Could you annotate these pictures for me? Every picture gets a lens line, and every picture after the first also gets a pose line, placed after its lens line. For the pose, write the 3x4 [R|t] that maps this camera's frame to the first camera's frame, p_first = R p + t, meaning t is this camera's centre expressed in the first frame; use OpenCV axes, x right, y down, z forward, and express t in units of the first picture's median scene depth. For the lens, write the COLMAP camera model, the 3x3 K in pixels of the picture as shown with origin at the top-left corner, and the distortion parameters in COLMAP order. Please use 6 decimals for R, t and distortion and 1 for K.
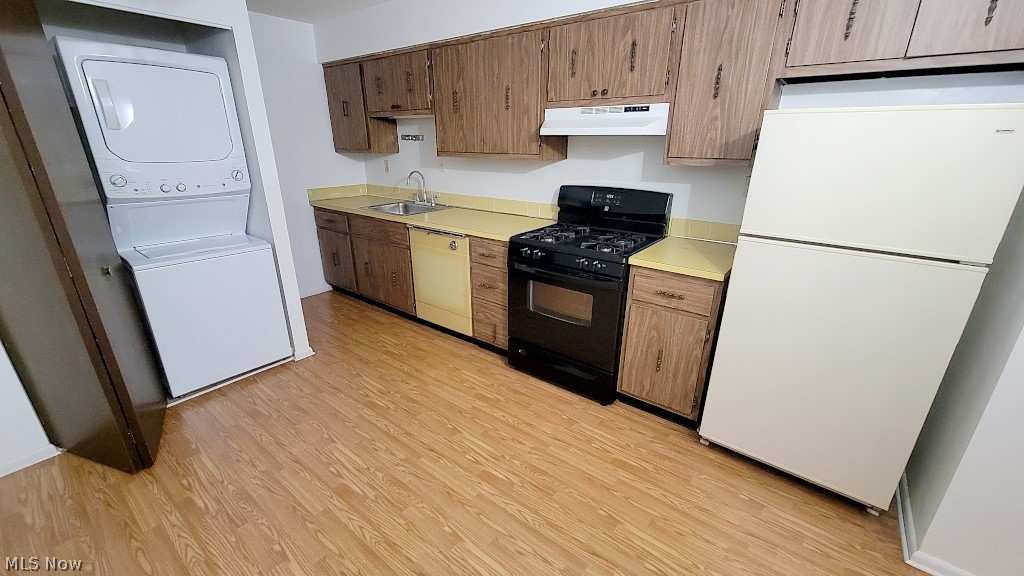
lens RADIAL K [[417.7, 0, 512.0], [0, 417.7, 288.0], [0, 0, 1]] dist [0.000275, 0.000013]
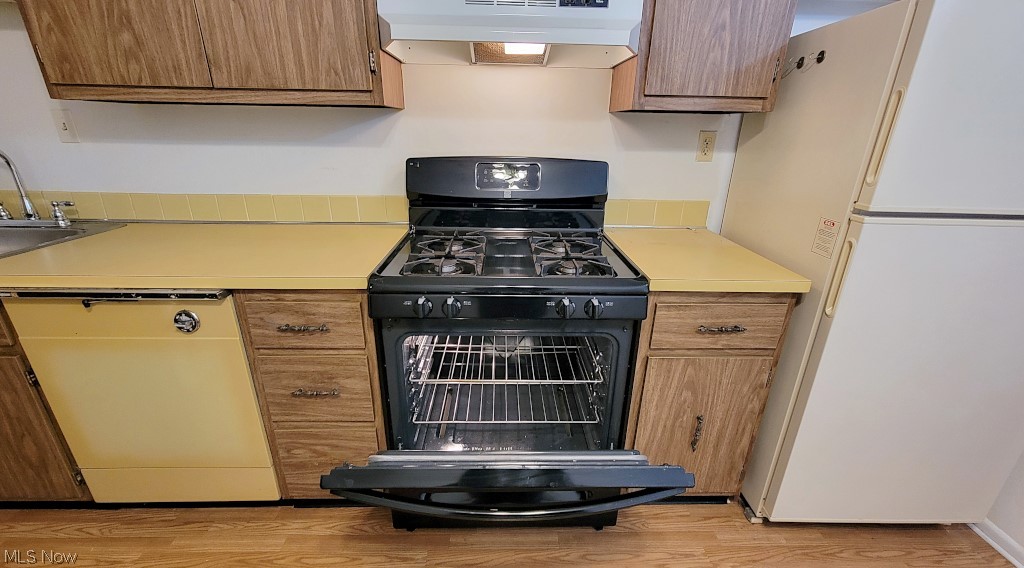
lens RADIAL K [[427.1, 0, 512.9], [0, 427.1, 288.6], [0, 0, 1]] dist [-0.003195, -0.000146]
pose [[0.773178, -0.217343, 0.595784, -0.141949], [0.199227, 0.975123, 0.097181, -0.115713], [-0.602084, 0.043558, 0.797244, 0.517473]]
